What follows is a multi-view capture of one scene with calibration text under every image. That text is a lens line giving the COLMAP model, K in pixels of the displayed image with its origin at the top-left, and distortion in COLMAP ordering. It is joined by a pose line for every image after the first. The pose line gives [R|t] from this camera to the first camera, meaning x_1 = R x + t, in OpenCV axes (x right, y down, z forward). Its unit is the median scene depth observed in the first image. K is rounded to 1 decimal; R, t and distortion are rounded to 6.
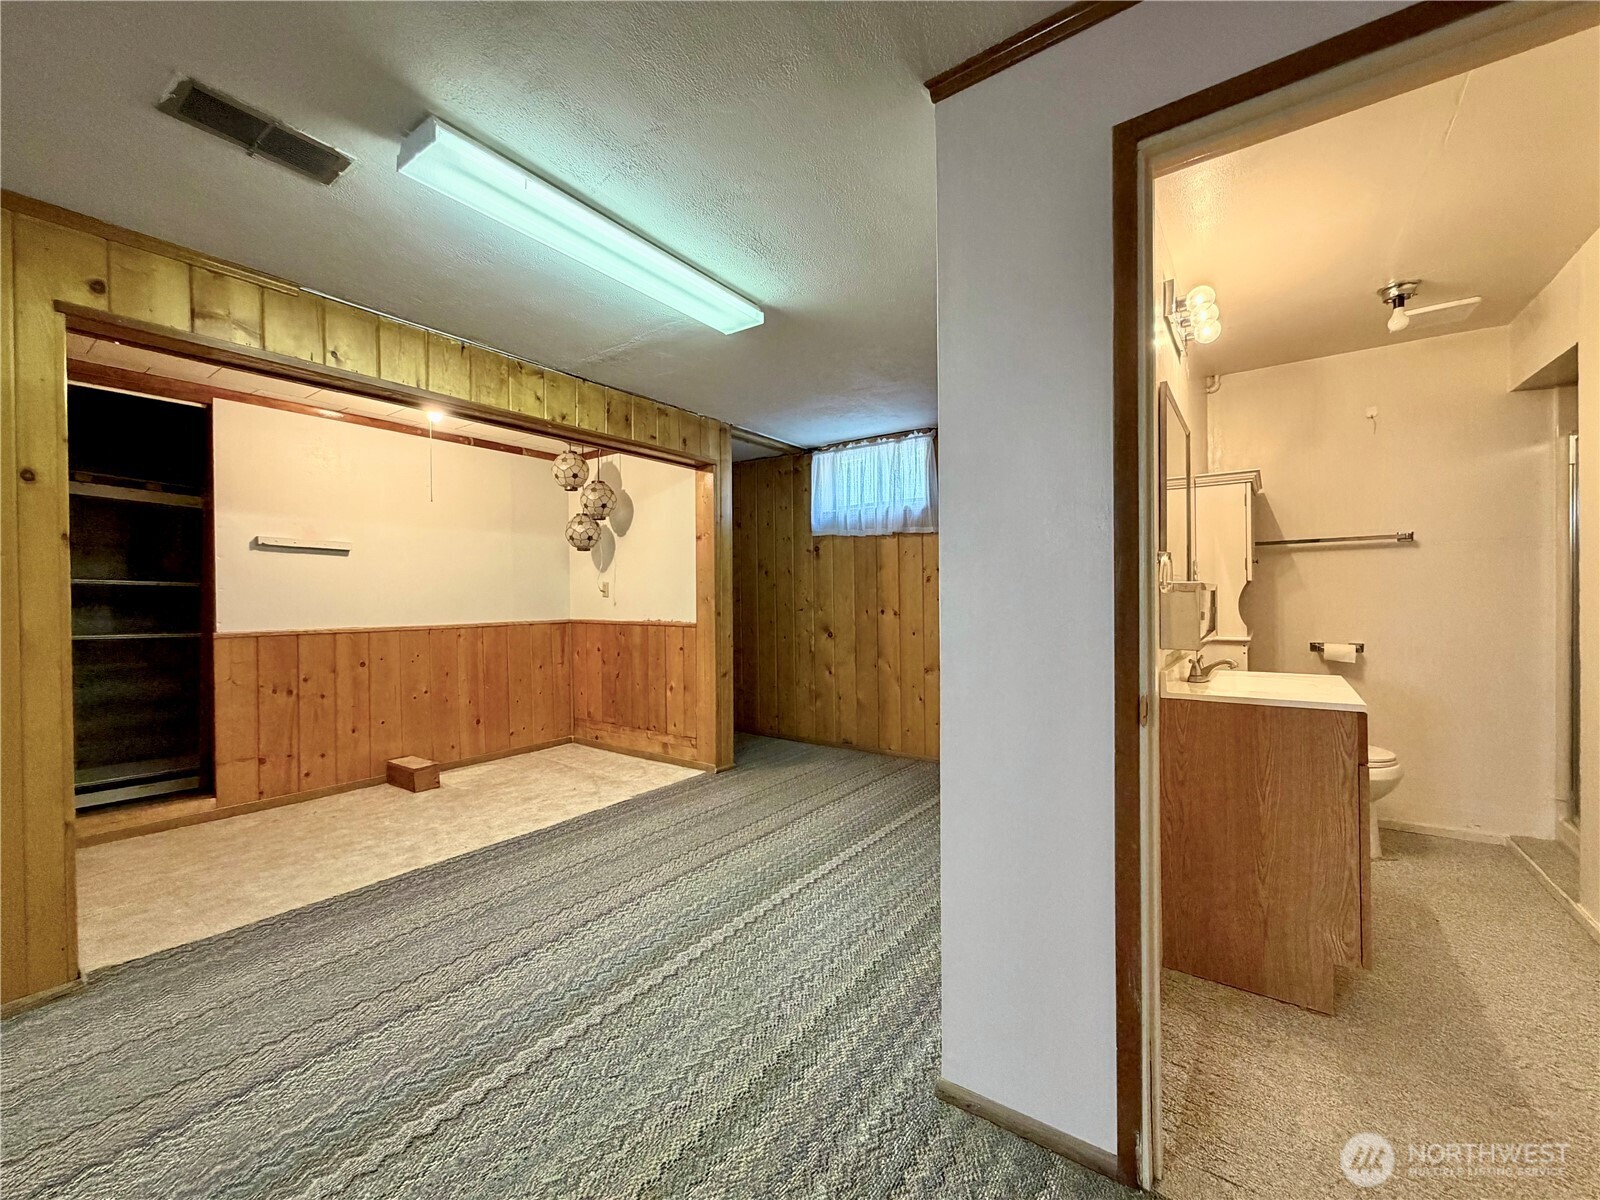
lens RADIAL K [[643.6, 0, 794.0], [0, 643.6, 600.4], [0, 0, 1]] dist [0.001067, -0.000100]
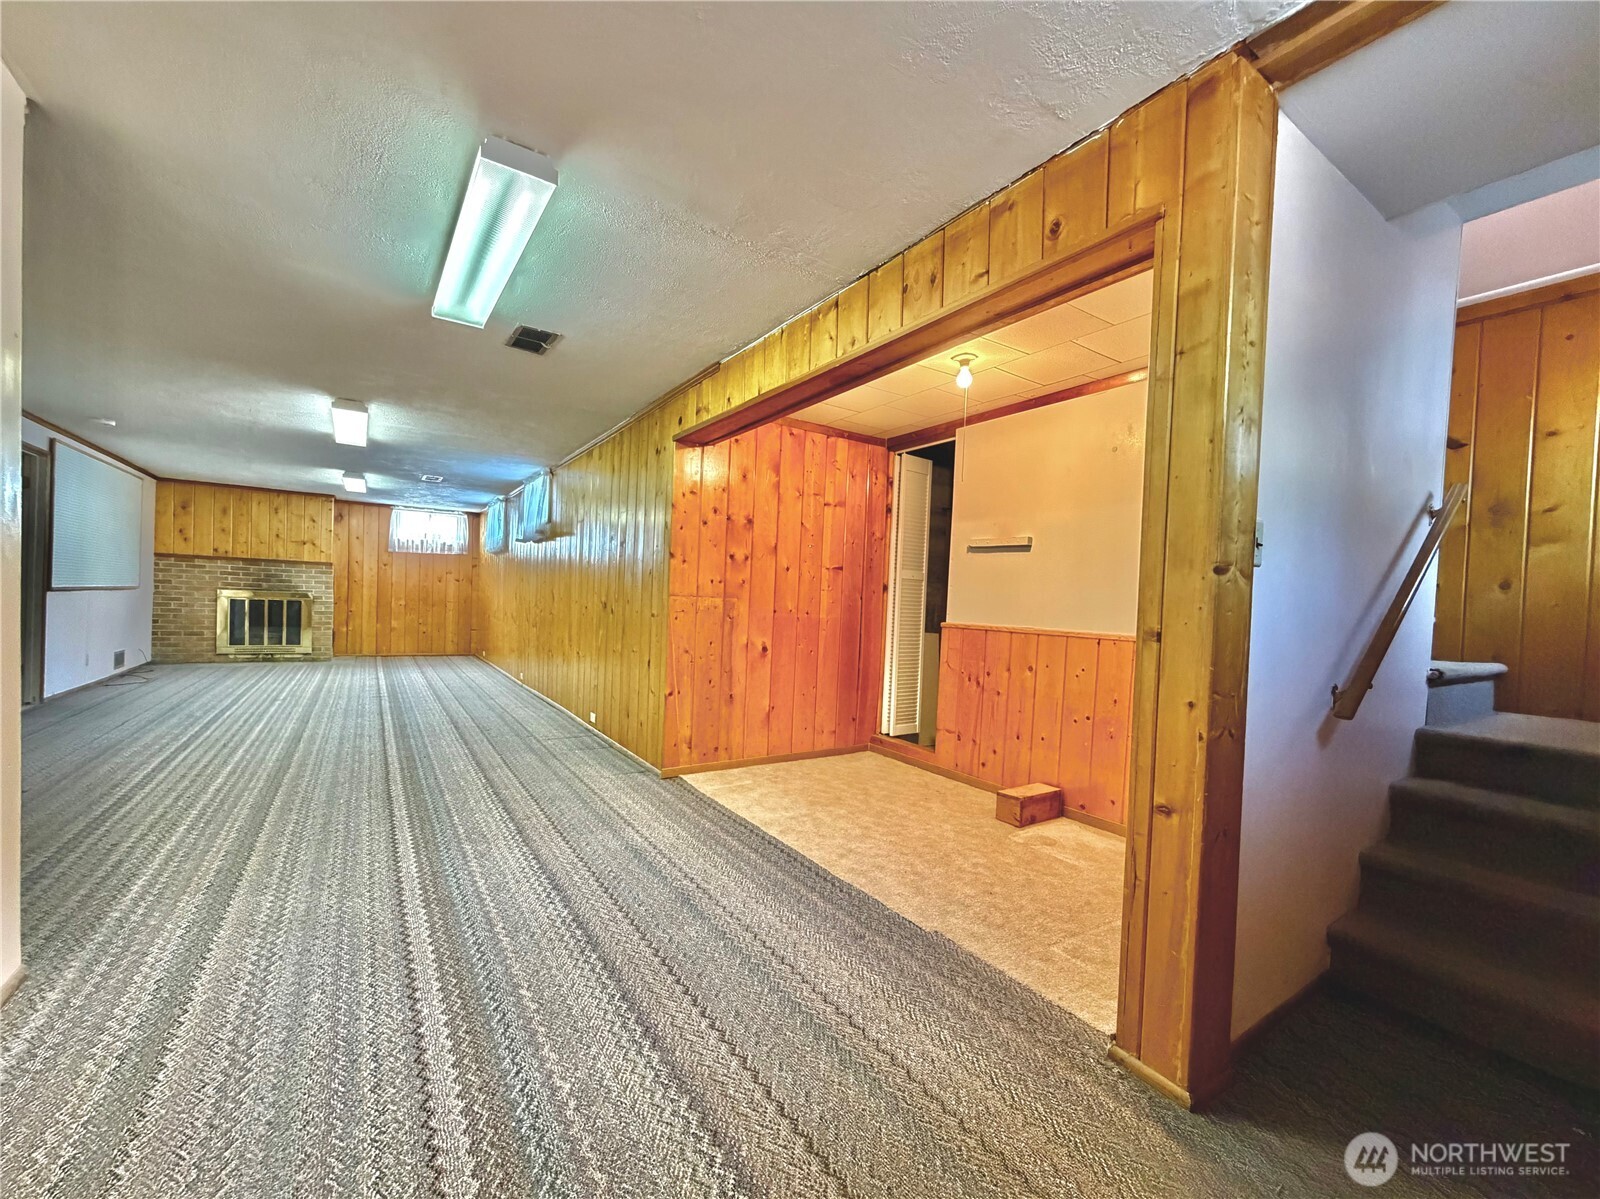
lens RADIAL K [[643.6, 0, 784.8], [0, 643.6, 613.1], [0, 0, 1]] dist [0.001067, -0.000100]
pose [[-0.348815, 0.012476, -0.937109, 0.430364], [-0.041587, 0.998720, 0.028776, 0.012043], [0.936269, 0.049009, -0.347849, 1.381114]]
